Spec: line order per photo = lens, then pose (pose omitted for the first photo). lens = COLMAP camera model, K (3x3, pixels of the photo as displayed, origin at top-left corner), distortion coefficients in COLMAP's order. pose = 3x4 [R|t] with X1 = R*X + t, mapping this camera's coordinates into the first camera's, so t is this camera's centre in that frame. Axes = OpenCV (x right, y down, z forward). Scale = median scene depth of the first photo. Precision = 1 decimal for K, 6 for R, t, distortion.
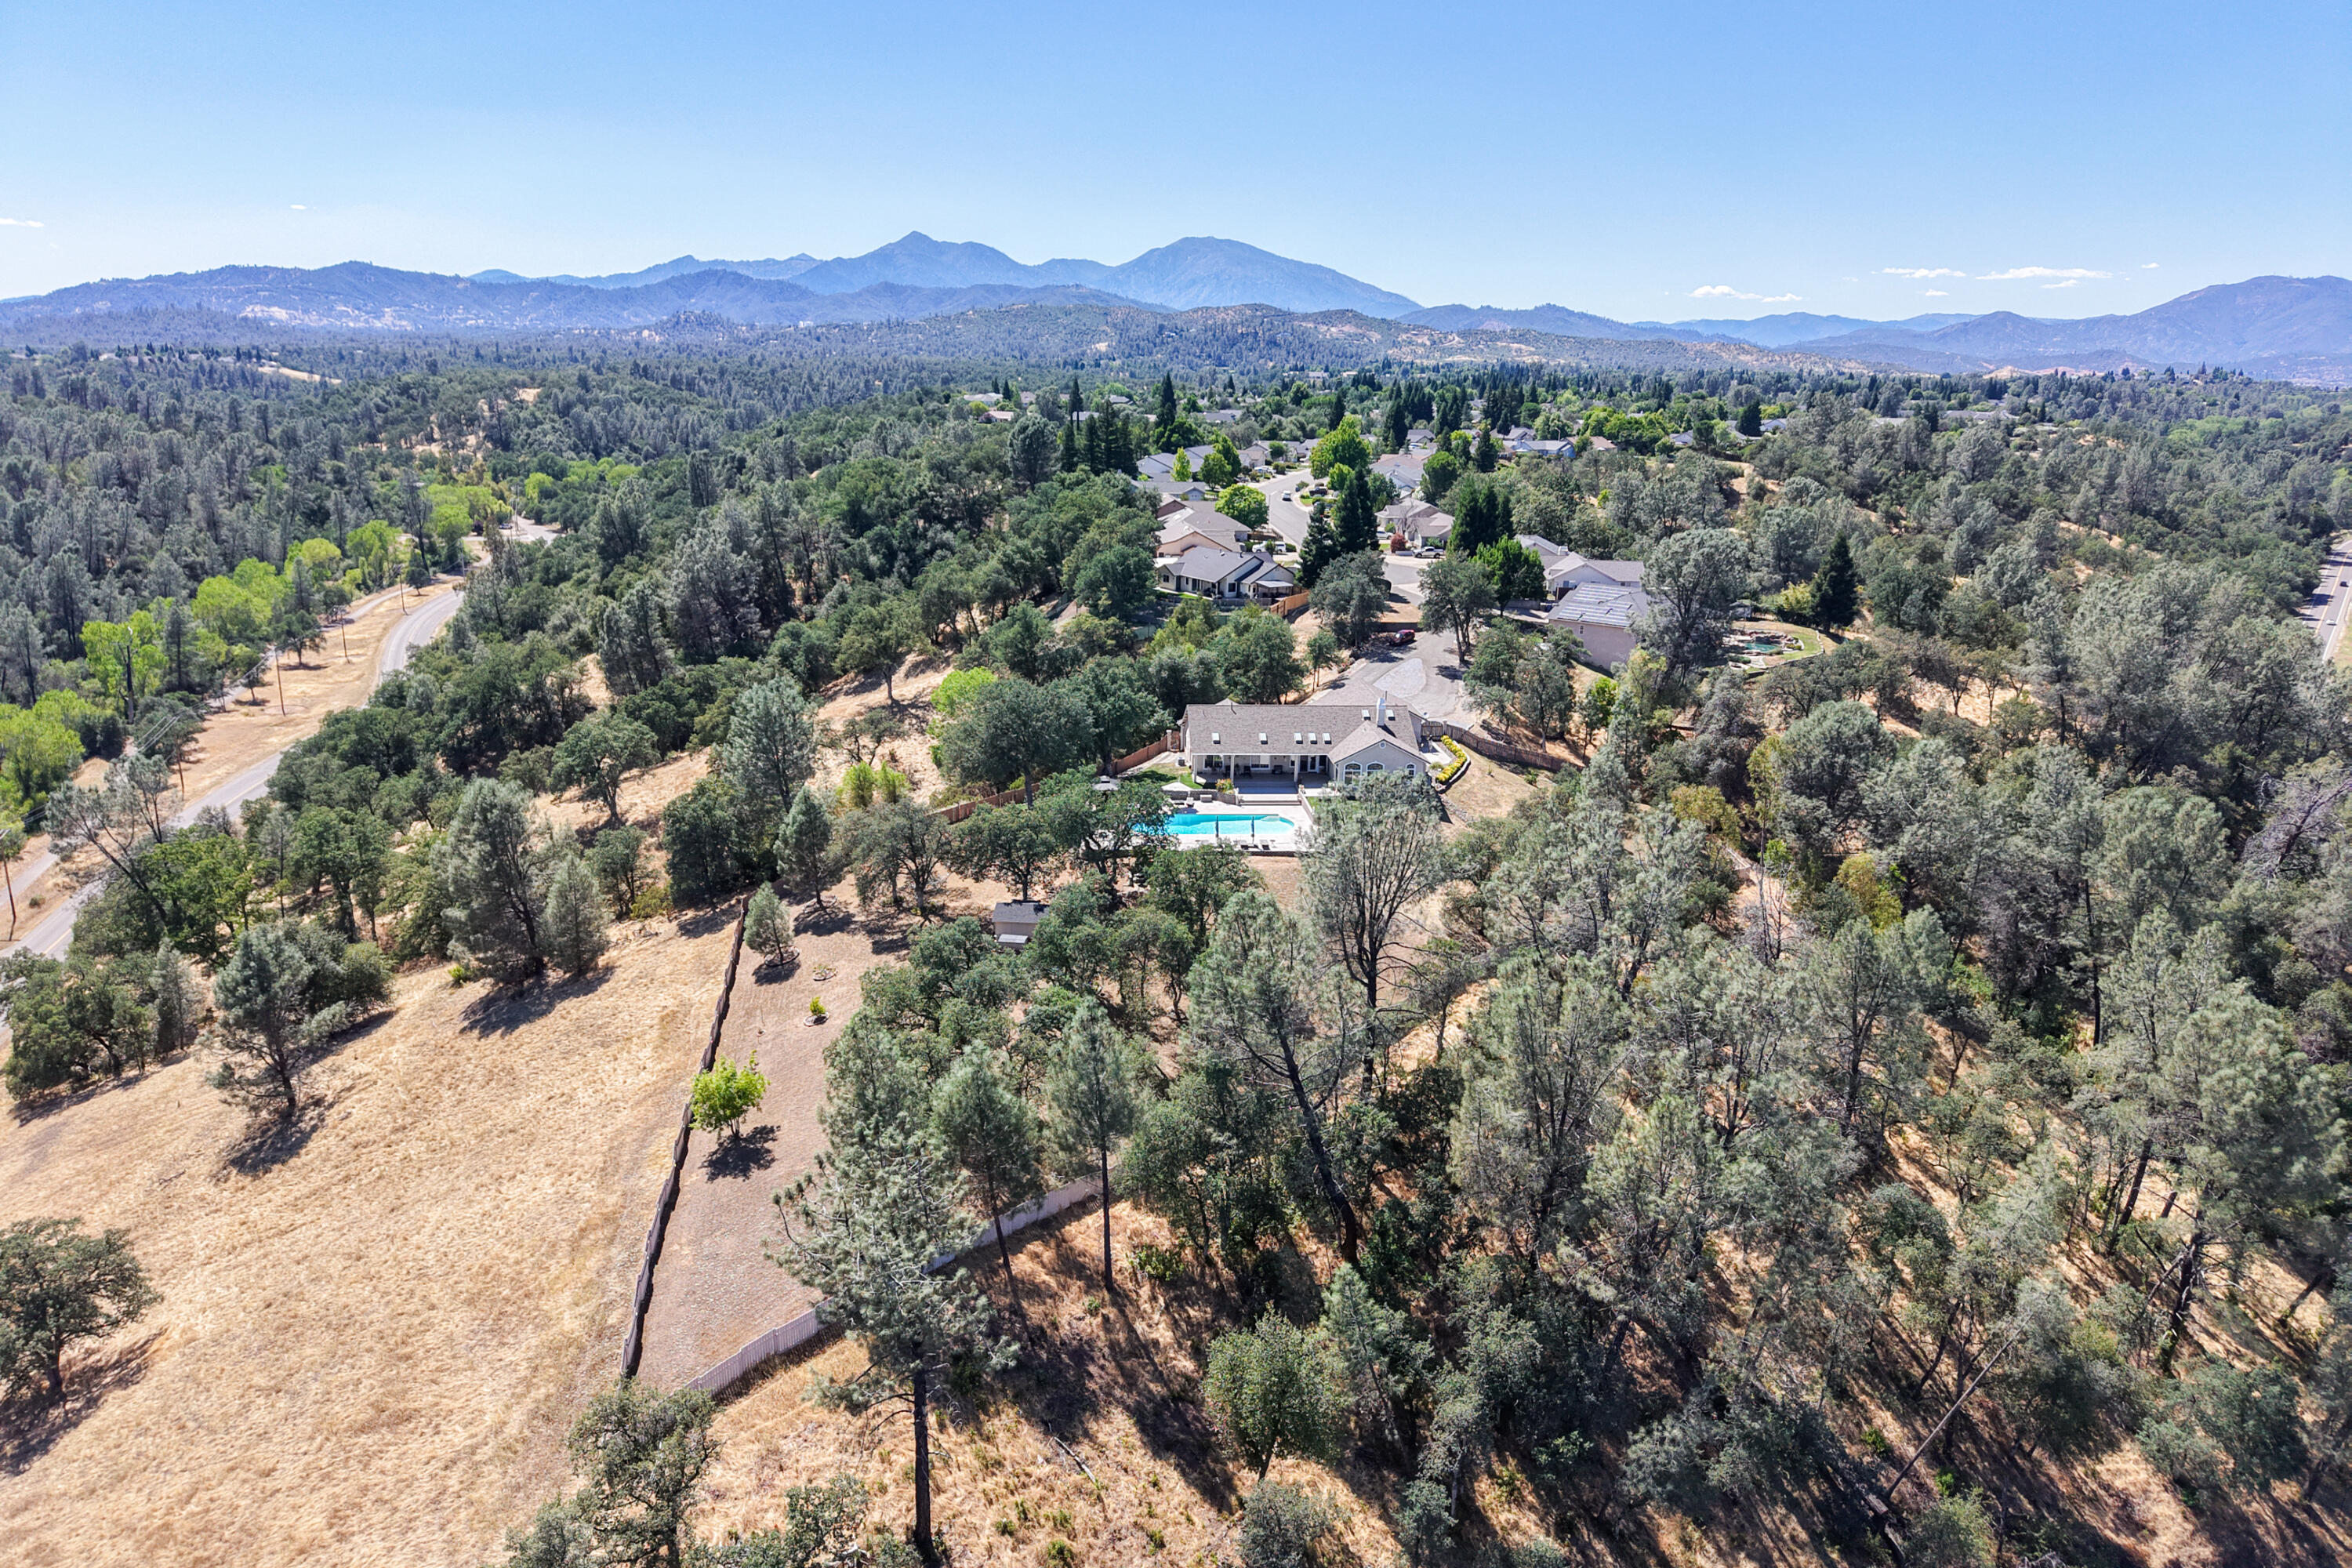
lens RADIAL K [[1563.9, 0, 1167.3], [0, 1563.9, 774.5], [0, 0, 1]] dist [0.029898, -0.037645]
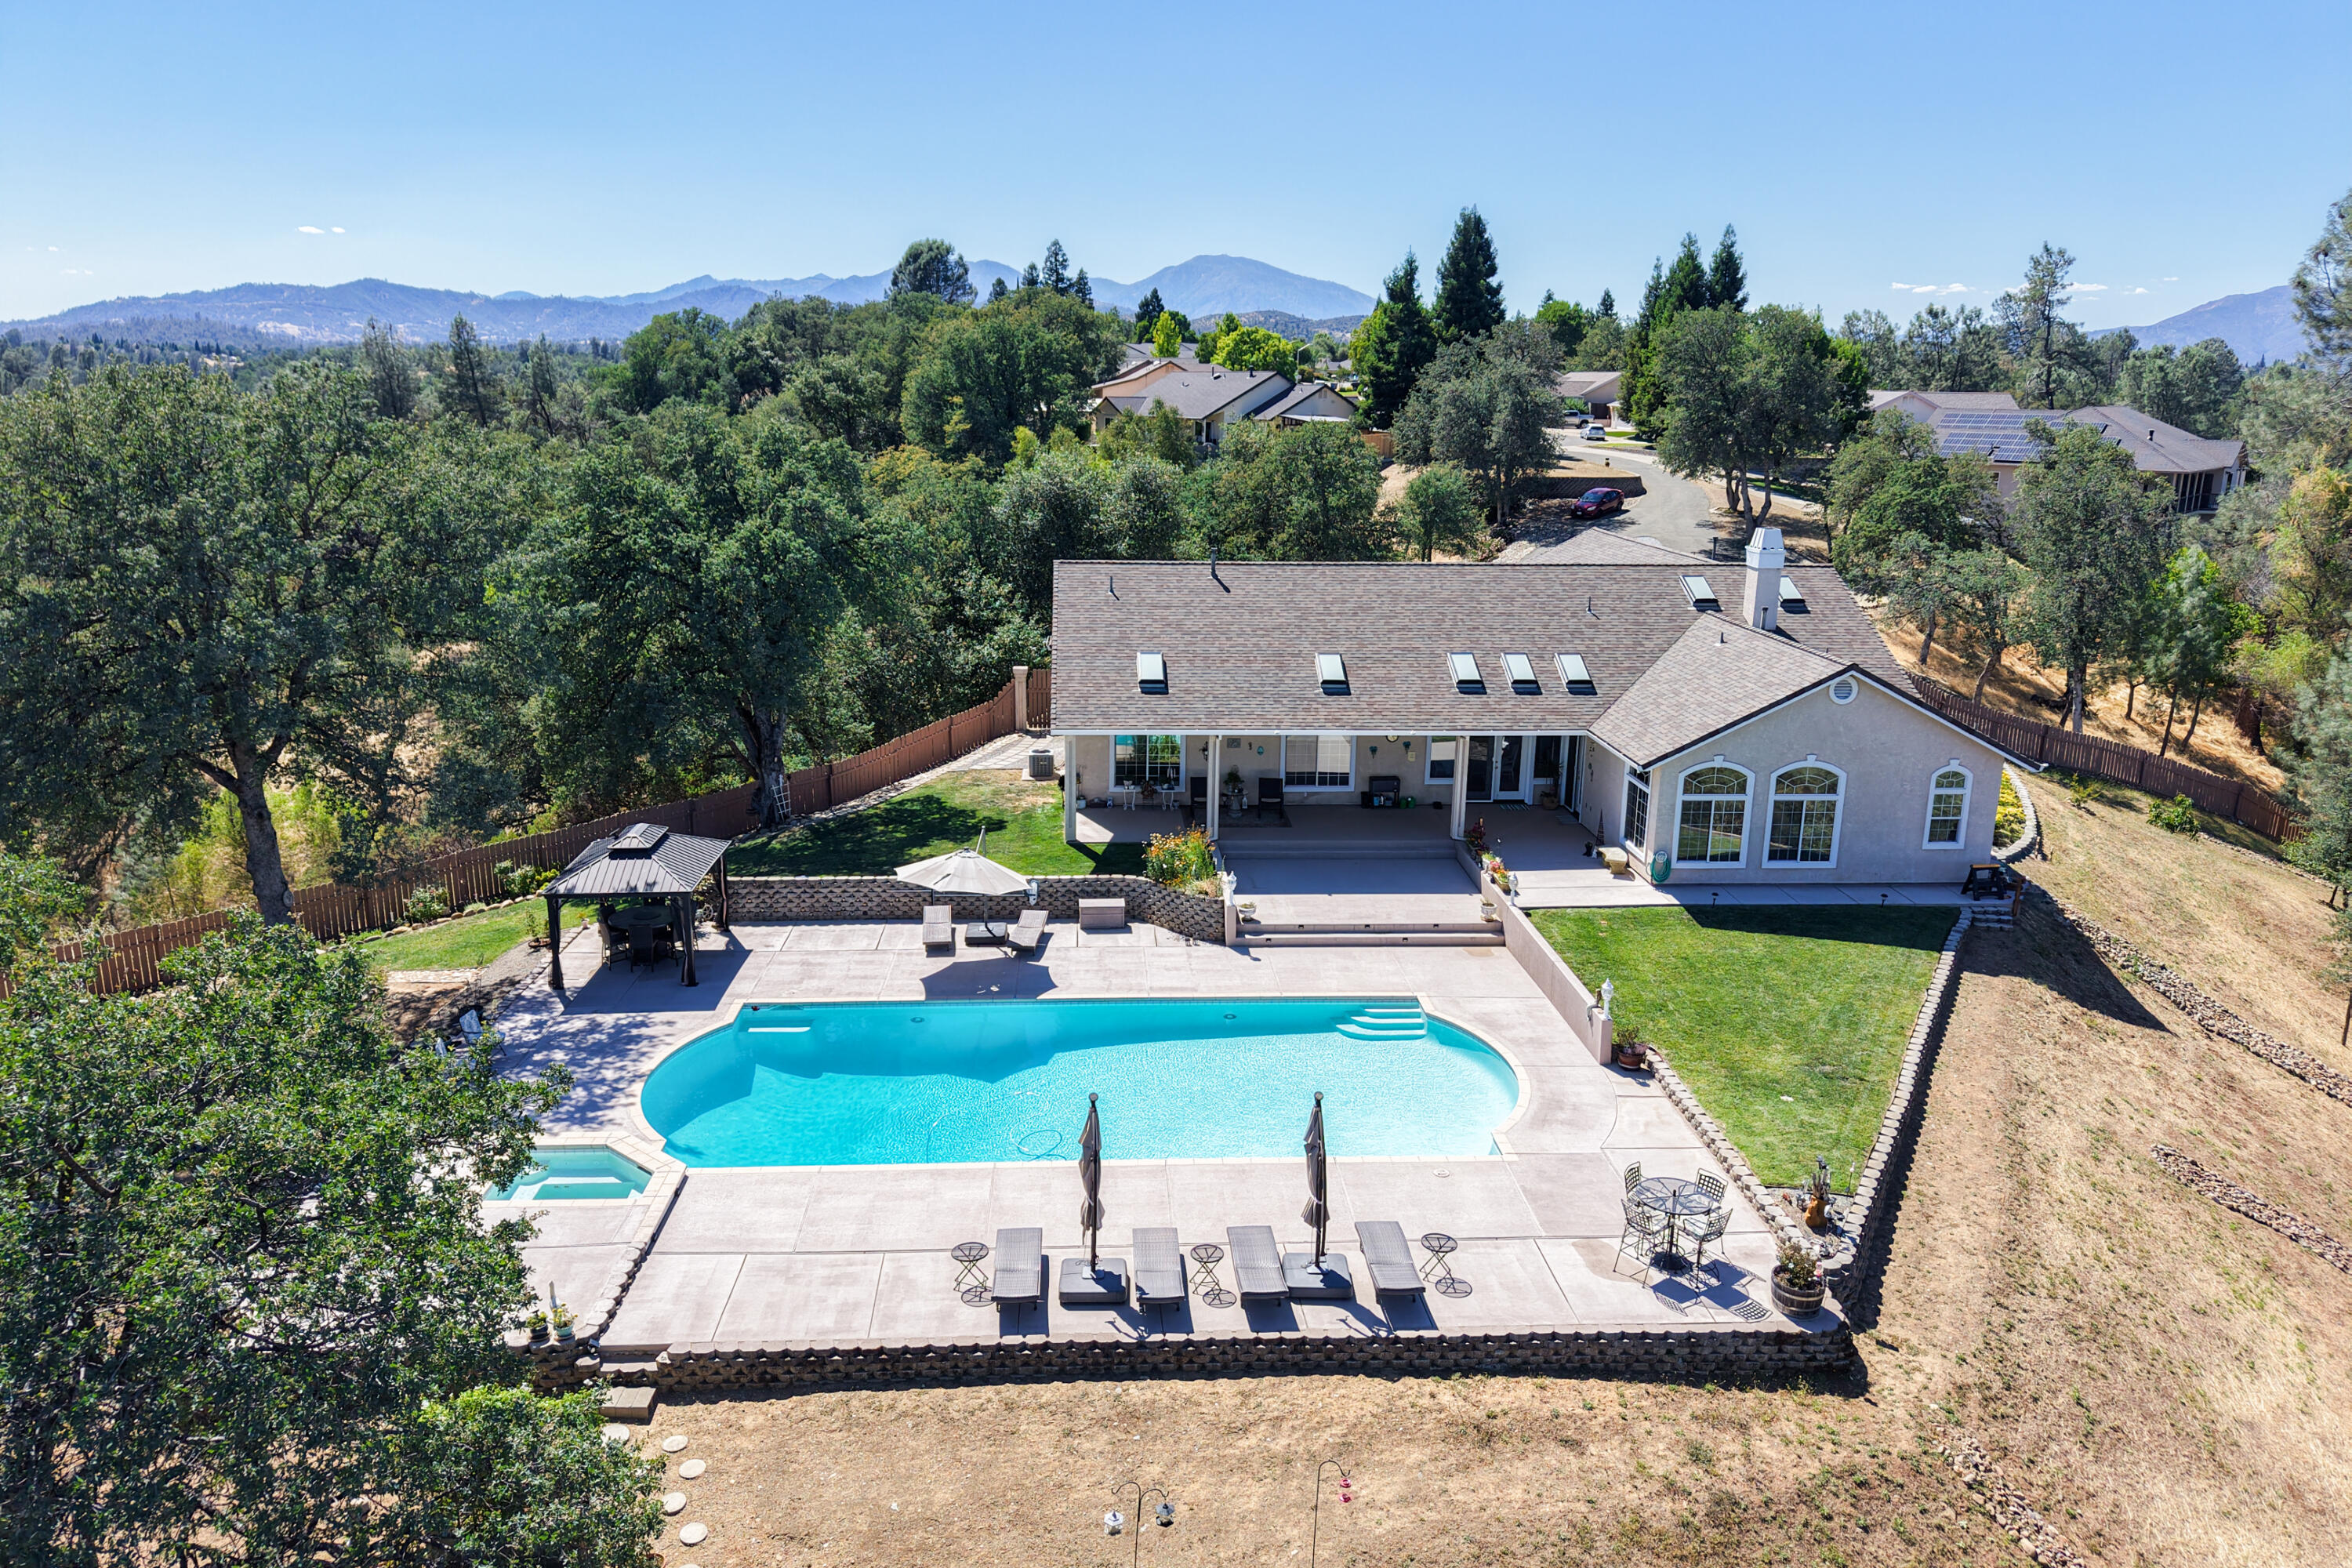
lens RADIAL K [[1563.9, 0, 1177.1], [0, 1563.9, 763.4], [0, 0, 1]] dist [0.029898, -0.037645]
pose [[0.999989, -0.003566, -0.002928, 0.032152], [0.003521, 0.999877, -0.015271, -0.003628], [0.002982, 0.015261, 0.999879, 0.657927]]
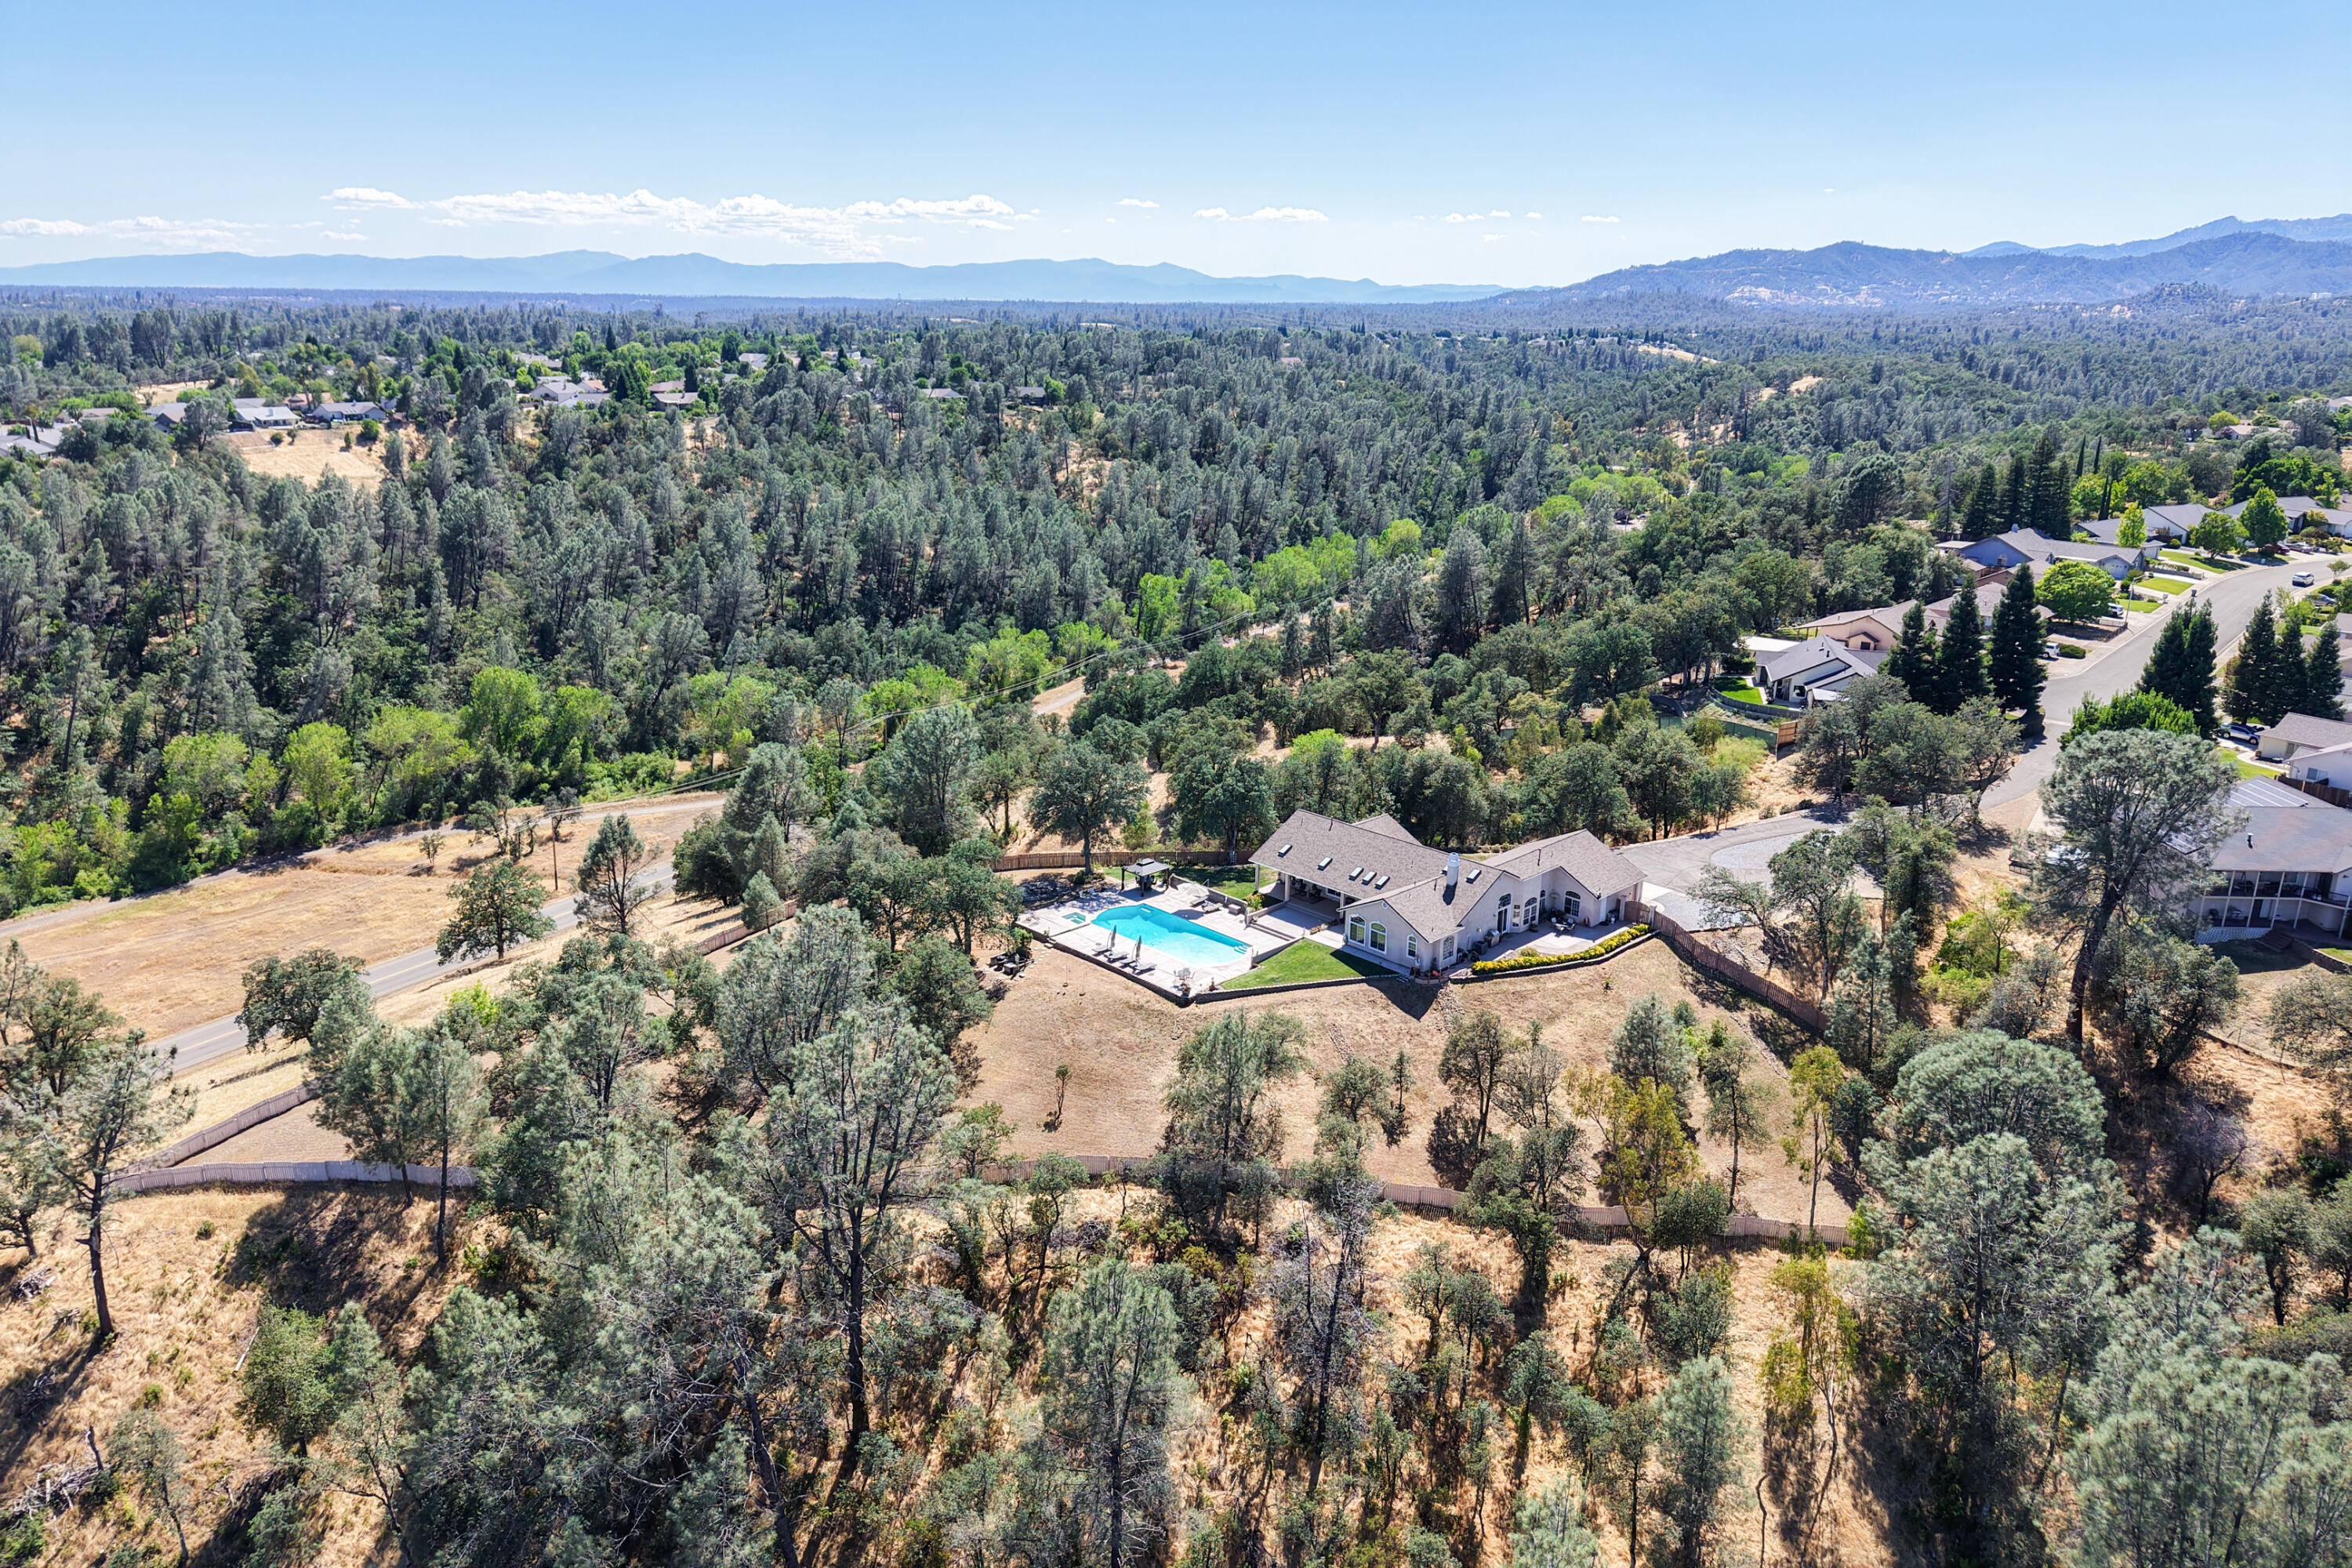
lens RADIAL K [[1563.9, 0, 1181.5], [0, 1563.9, 726.4], [0, 0, 1]] dist [0.029898, -0.037645]
pose [[0.663667, 0.180995, -0.725801, 0.574104], [-0.191313, 0.979085, 0.069222, -0.130619], [0.723150, 0.092915, 0.684413, 0.283202]]
